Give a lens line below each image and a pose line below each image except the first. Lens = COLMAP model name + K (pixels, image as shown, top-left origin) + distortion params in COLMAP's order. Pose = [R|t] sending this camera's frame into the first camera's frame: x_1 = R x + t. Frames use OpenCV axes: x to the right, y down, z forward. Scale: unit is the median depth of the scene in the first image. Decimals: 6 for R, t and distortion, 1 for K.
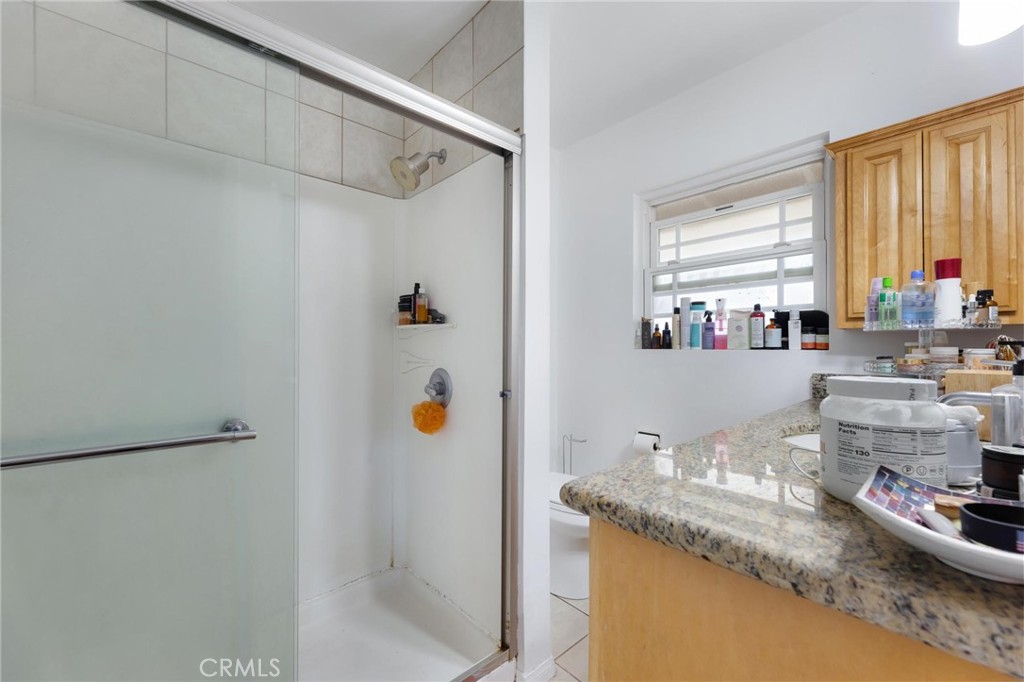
lens RADIAL K [[411.5, 0, 512.0], [0, 411.5, 341.0], [0, 0, 1]] dist [-0.000166, -0.000077]
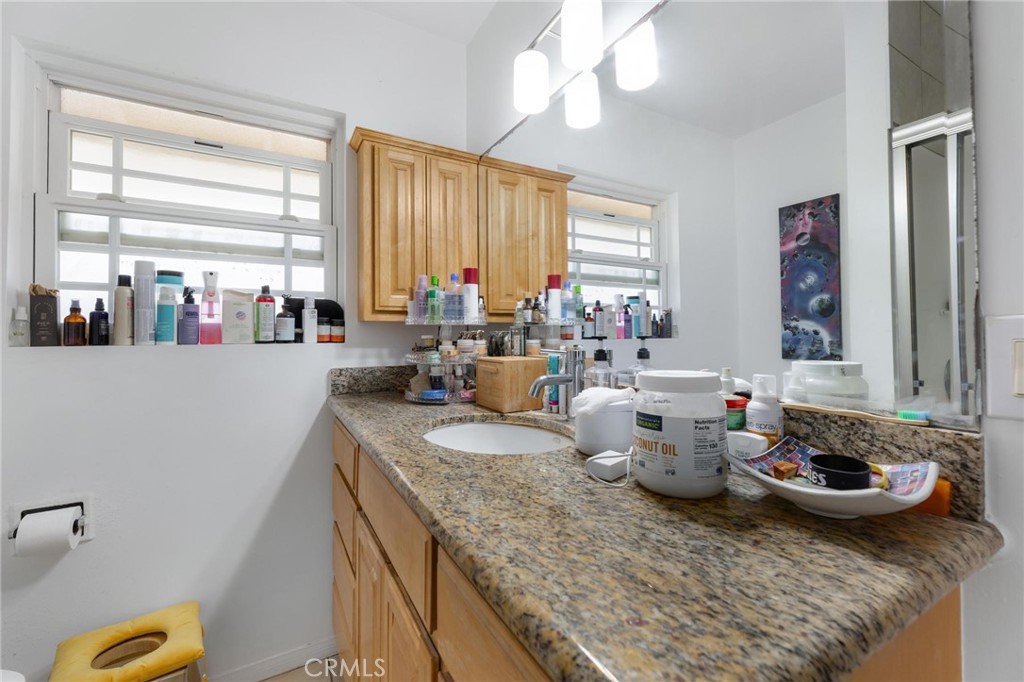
lens RADIAL K [[424.0, 0, 513.0], [0, 424.0, 325.5], [0, 0, 1]] dist [0.000485, -0.000242]
pose [[0.207139, 0.019573, 0.978116, -0.095335], [-0.009026, 0.999796, -0.018096, -0.003371], [-0.978270, -0.005081, 0.207274, 0.377394]]
